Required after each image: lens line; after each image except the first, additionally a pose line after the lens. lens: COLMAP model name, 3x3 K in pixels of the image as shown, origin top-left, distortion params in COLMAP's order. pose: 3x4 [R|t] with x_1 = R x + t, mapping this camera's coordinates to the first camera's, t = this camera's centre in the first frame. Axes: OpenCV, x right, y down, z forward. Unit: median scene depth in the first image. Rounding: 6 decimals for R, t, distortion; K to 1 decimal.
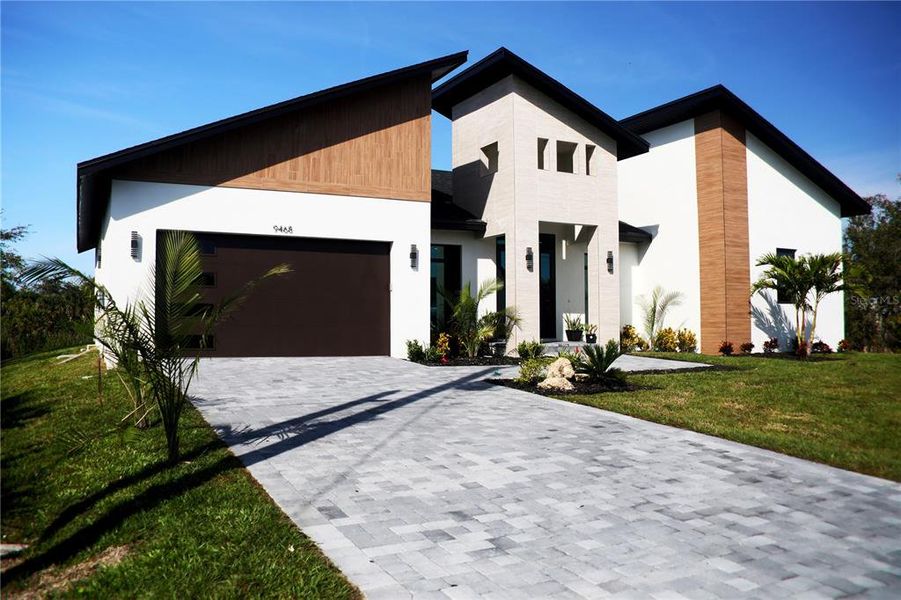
lens RADIAL K [[755.2, 0, 439.7], [0, 755.2, 298.5], [0, 0, 1]] dist [-0.138197, 0.012053]
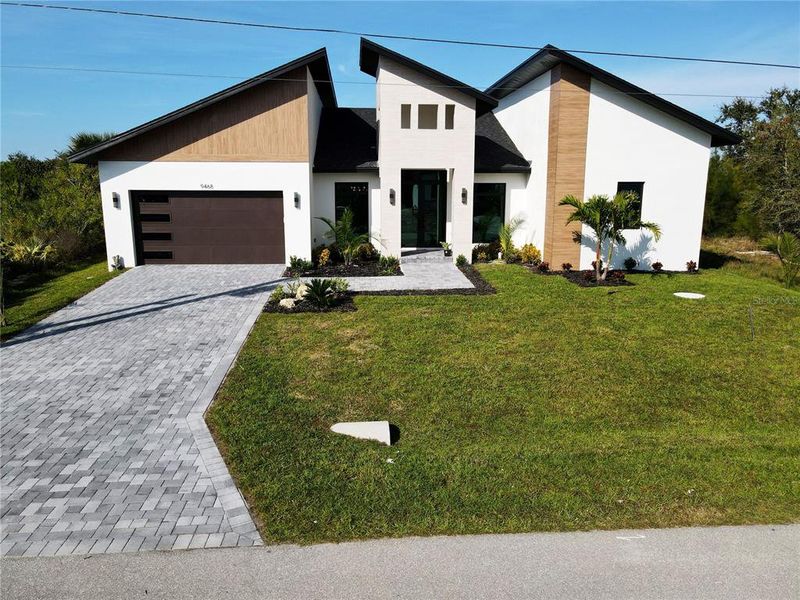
lens RADIAL K [[585.2, 0, 399.9], [0, 585.2, 303.3], [0, 0, 1]] dist [0.009025, 0.009411]
pose [[0.927499, 0.076564, -0.365900, 0.598241], [0.012370, 0.971979, 0.234740, -0.126509], [0.373620, -0.222248, 0.900563, -0.029735]]
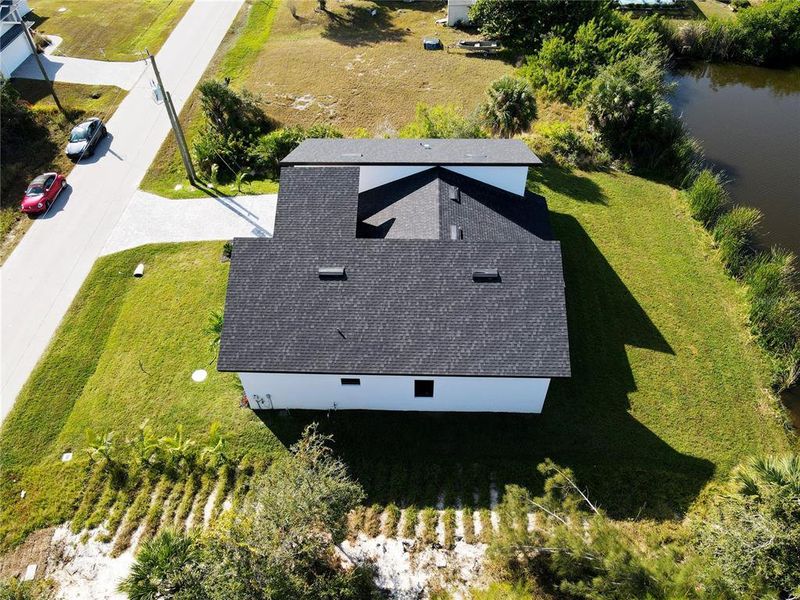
lens RADIAL K [[585.2, 0, 399.9], [0, 585.2, 303.3], [0, 0, 1]] dist [0.009025, 0.009411]
pose [[-0.471940, 0.648895, -0.596832, 1.380280], [0.052632, 0.696493, 0.715631, -1.427590], [0.880058, 0.306322, -0.362856, 2.253338]]
